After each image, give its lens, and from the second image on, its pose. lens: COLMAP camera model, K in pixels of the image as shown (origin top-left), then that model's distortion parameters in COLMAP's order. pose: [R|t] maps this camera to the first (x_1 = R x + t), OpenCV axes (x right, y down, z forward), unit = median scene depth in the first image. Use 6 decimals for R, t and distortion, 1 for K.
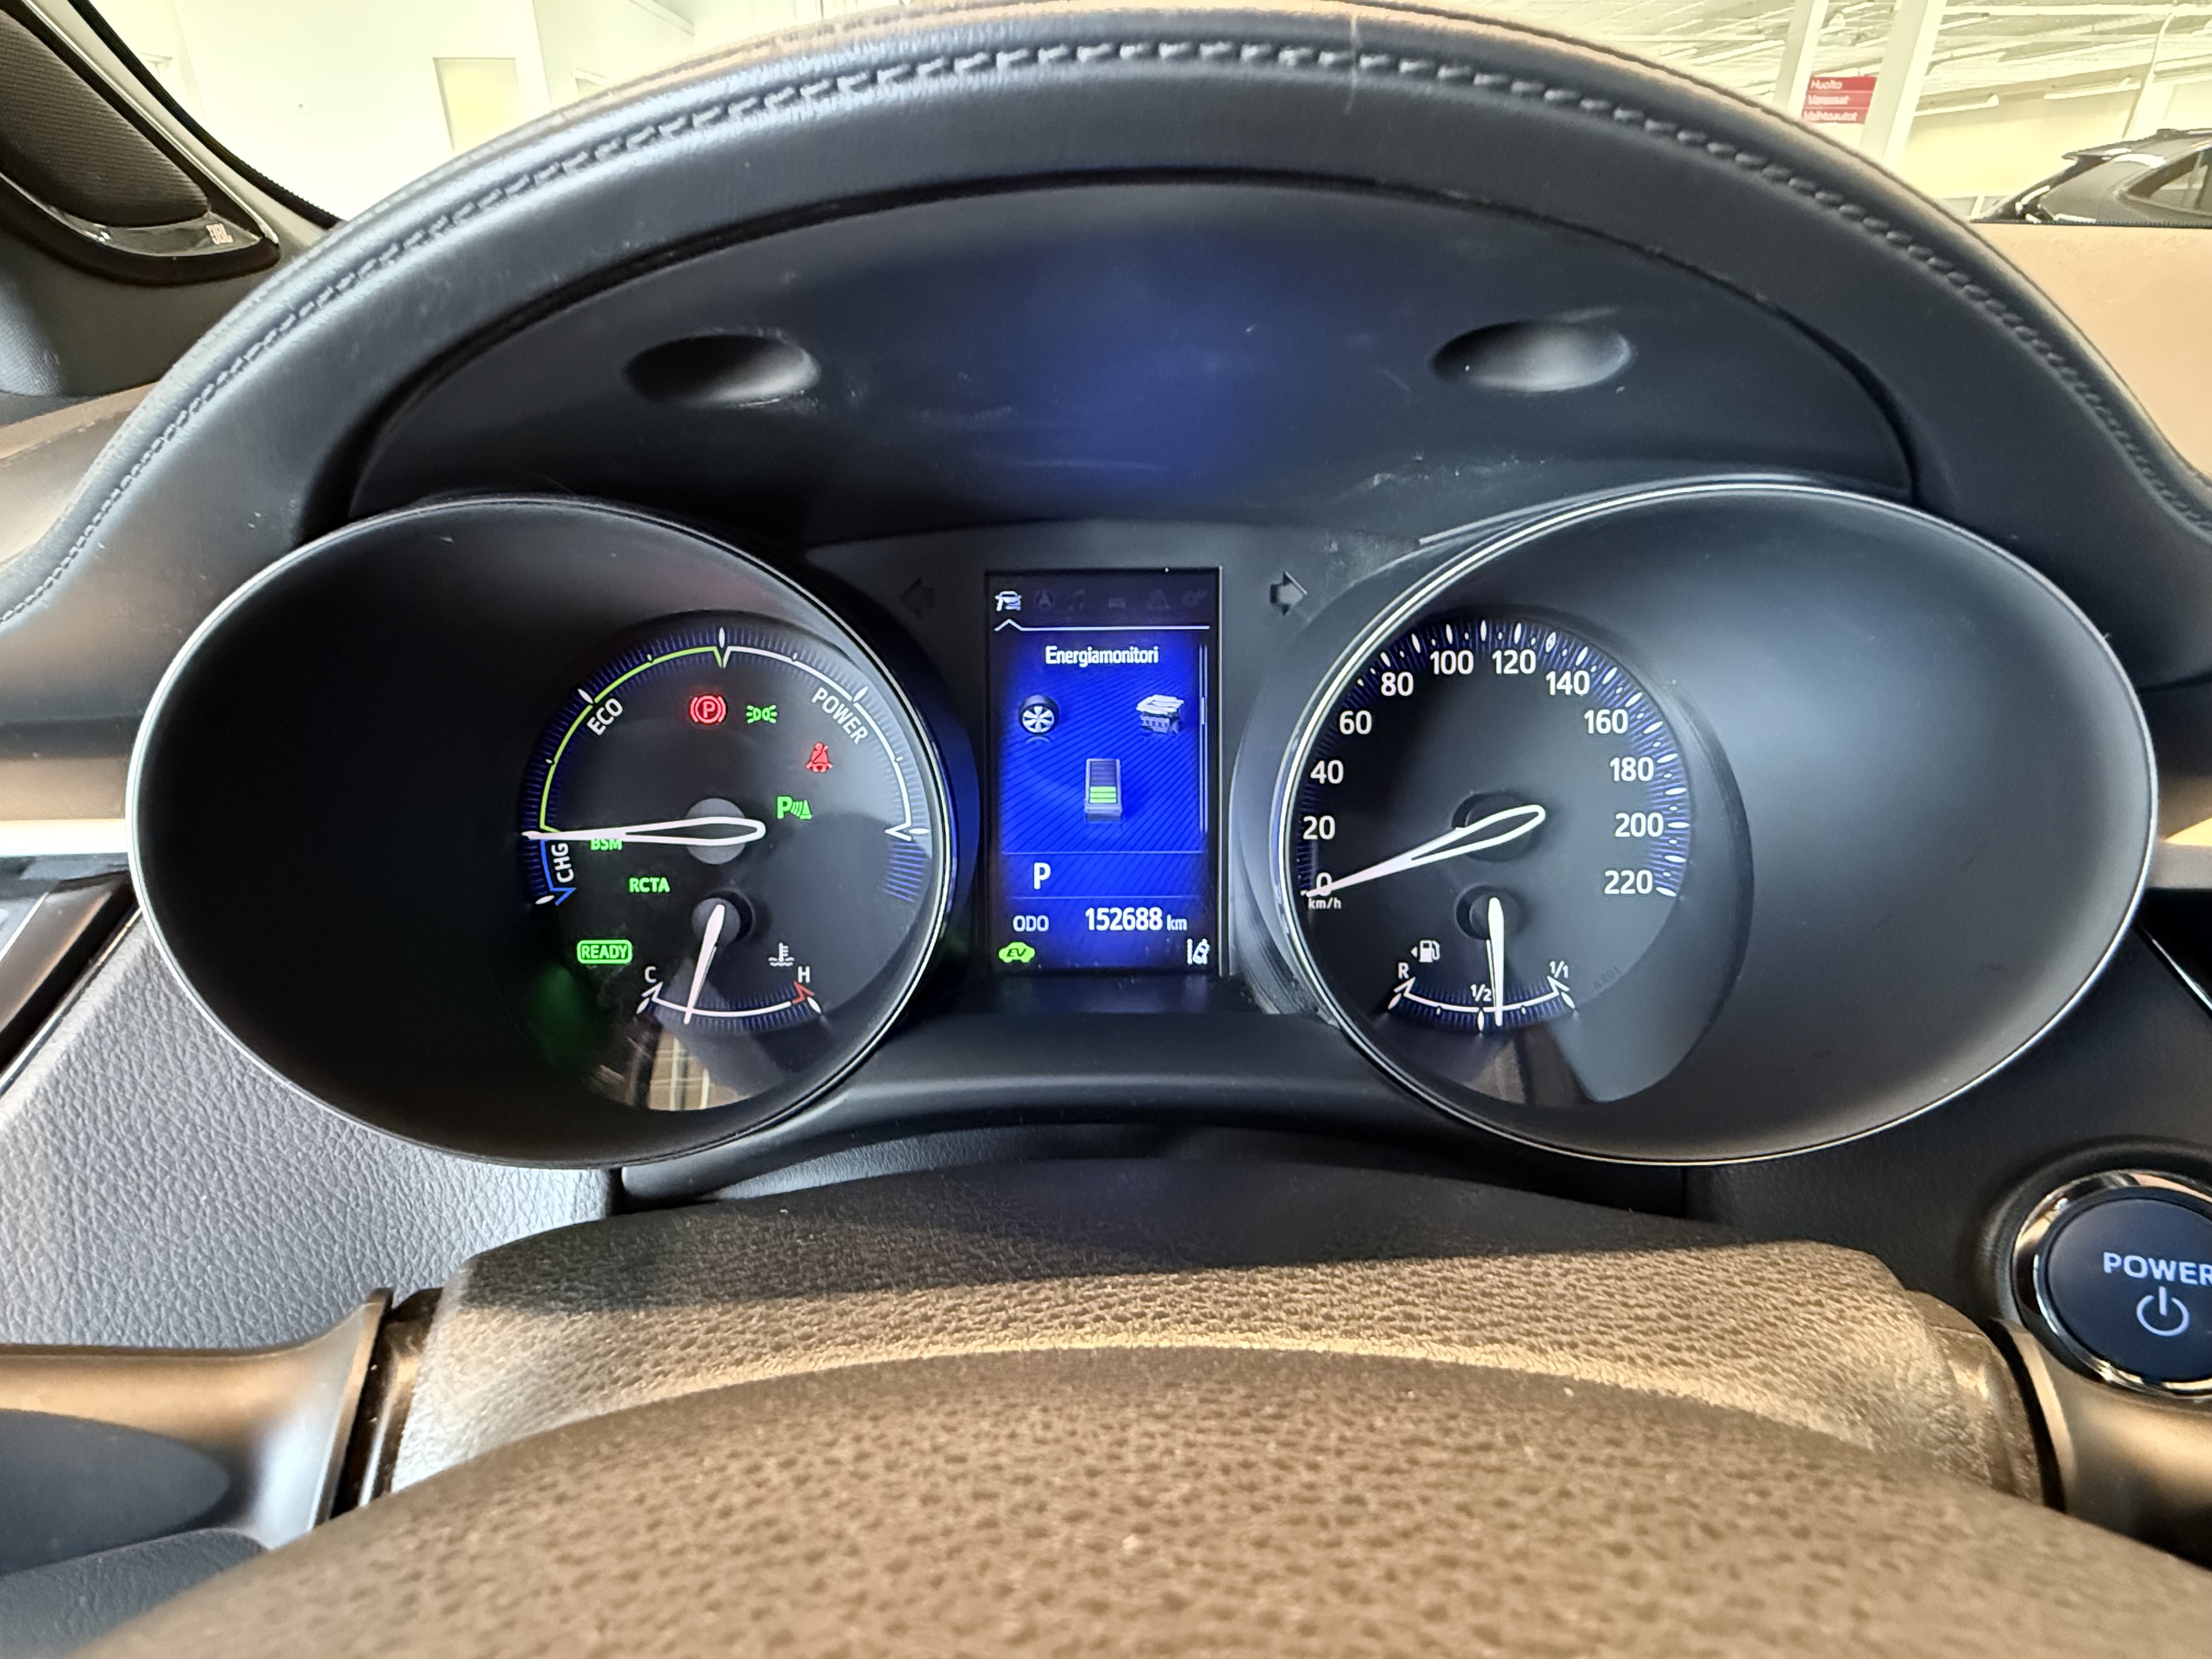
lens RADIAL K [[1177.0, 0, 1106.0], [0, 1177.0, 829.5], [0, 0, 1]] dist [0.000188, 0.000077]
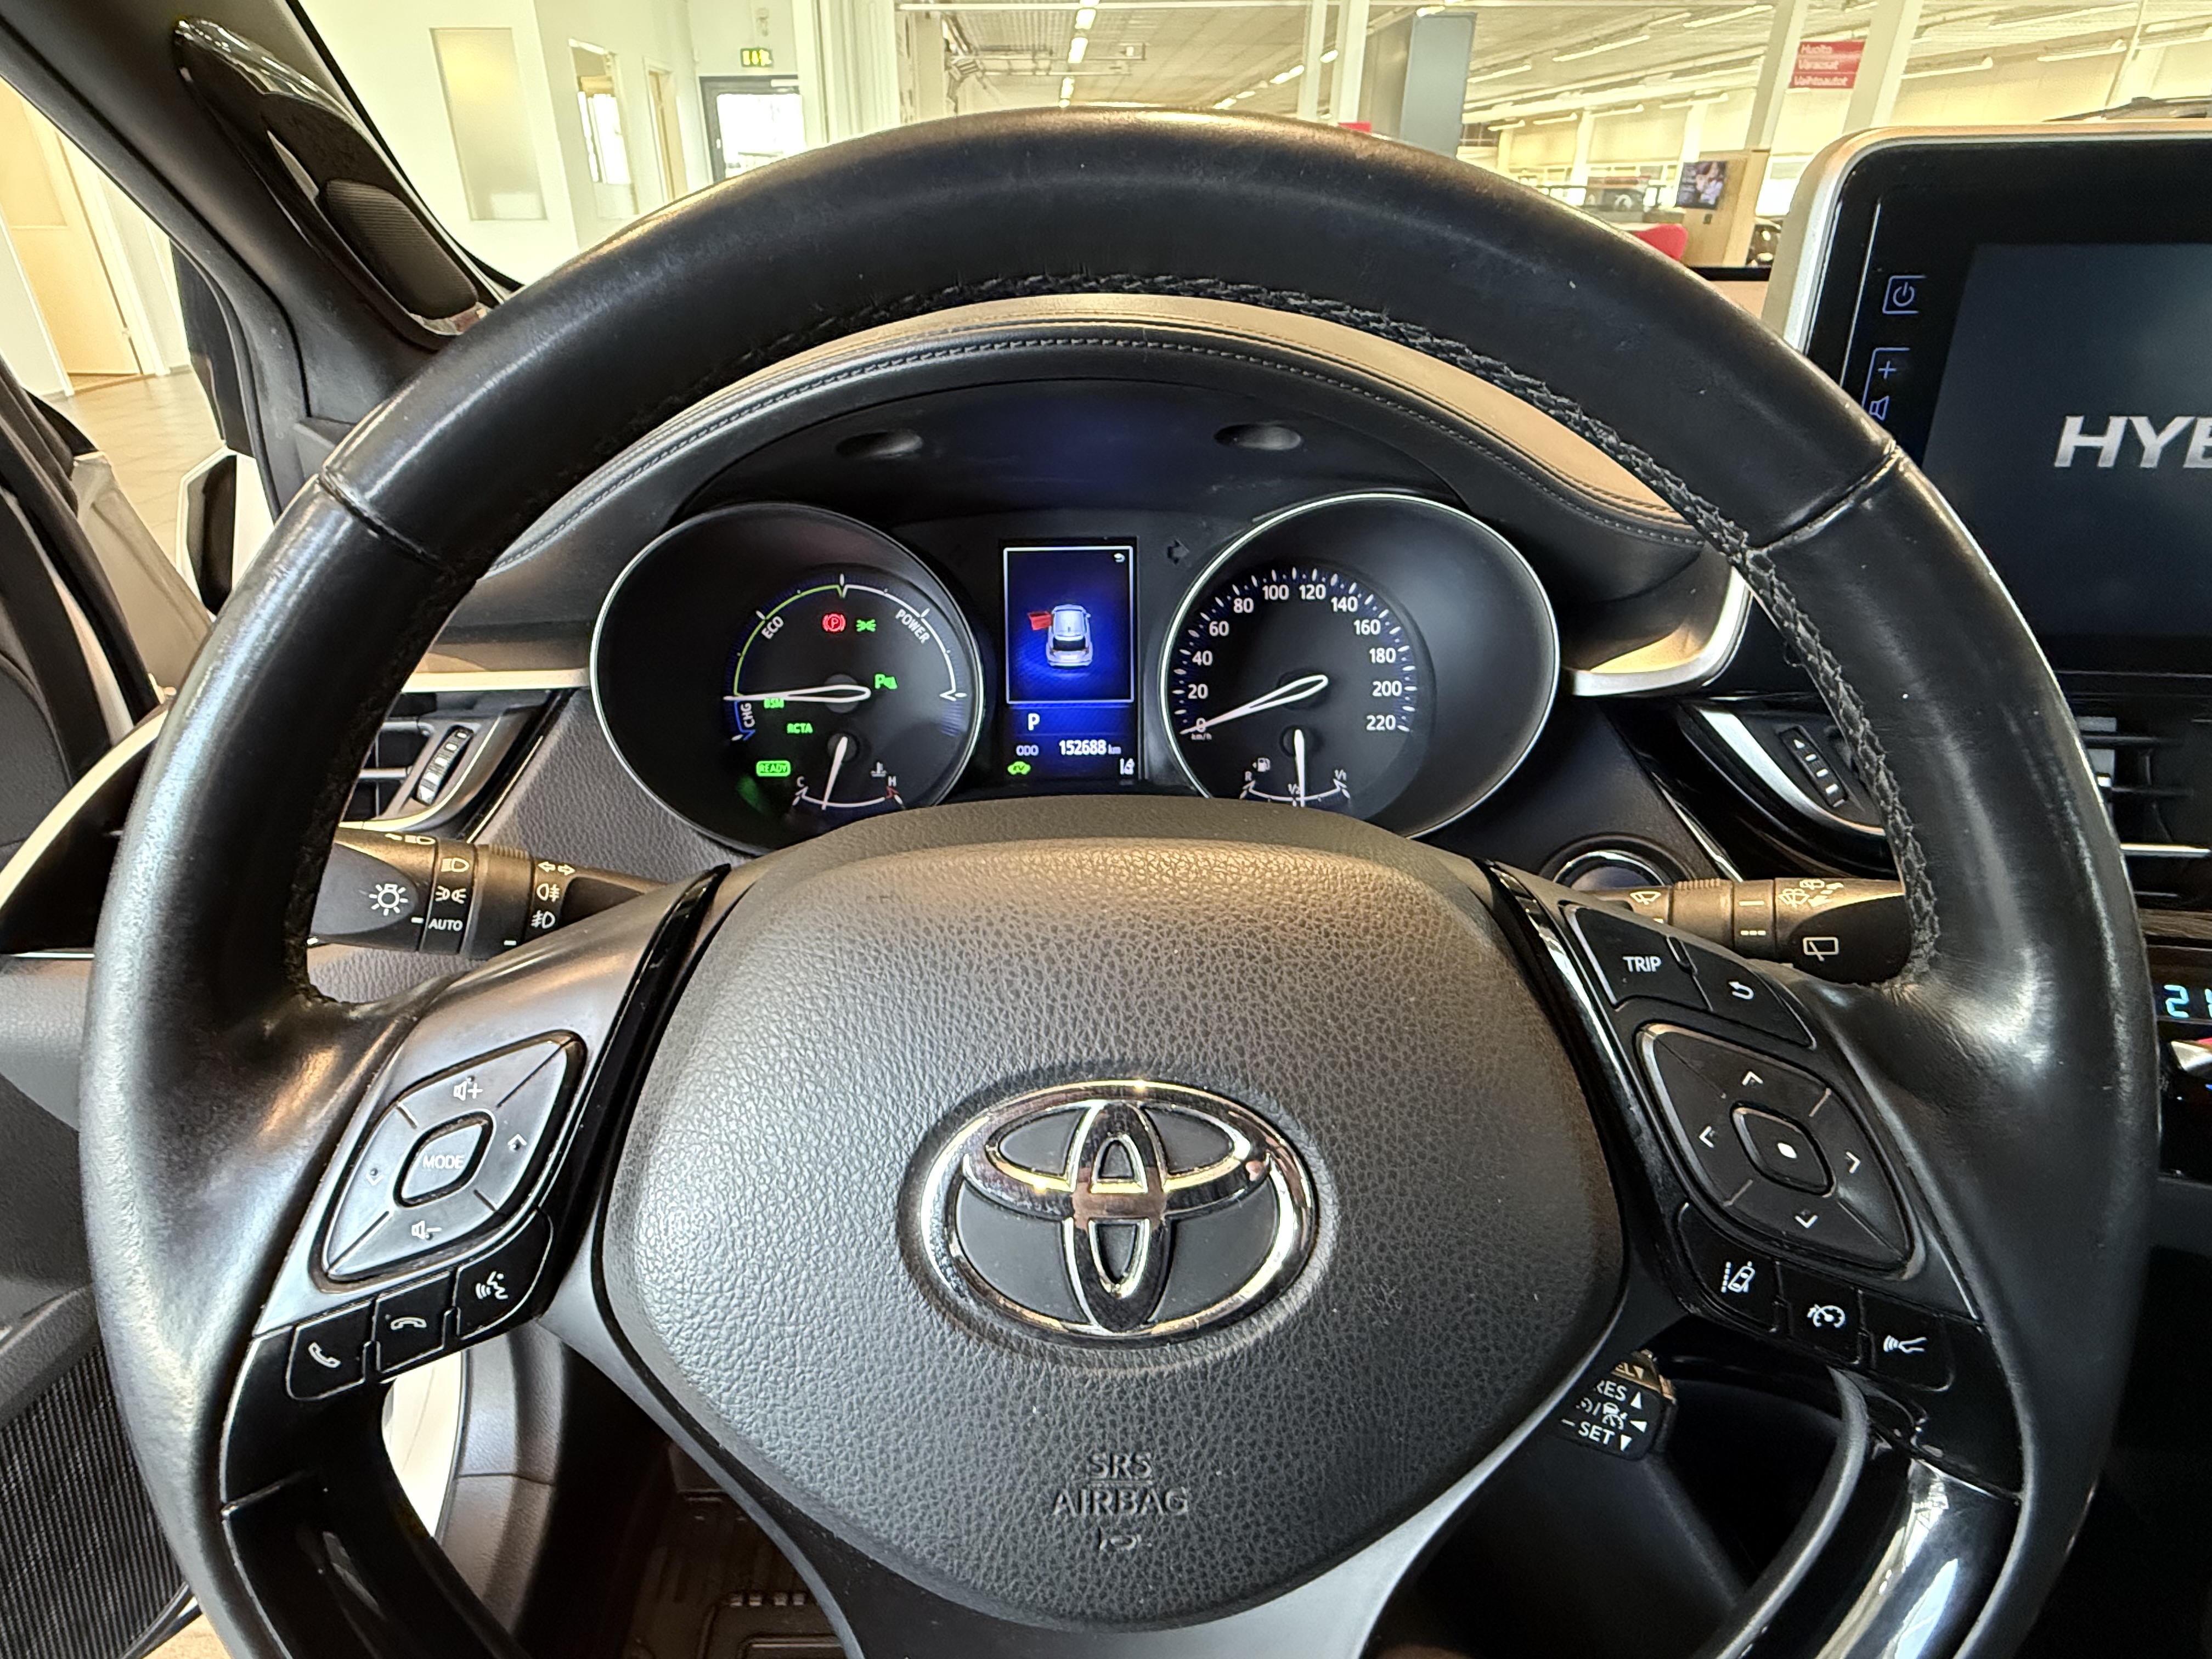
lens RADIAL K [[1177.6, 0, 1107.5], [0, 1177.6, 824.9], [0, 0, 1]] dist [-0.001501, 0.000446]
pose [[0.999985, -0.005051, 0.002060, 0.046880], [0.005005, 0.999744, 0.022069, 0.151268], [-0.002171, -0.022058, 0.999754, -0.686971]]
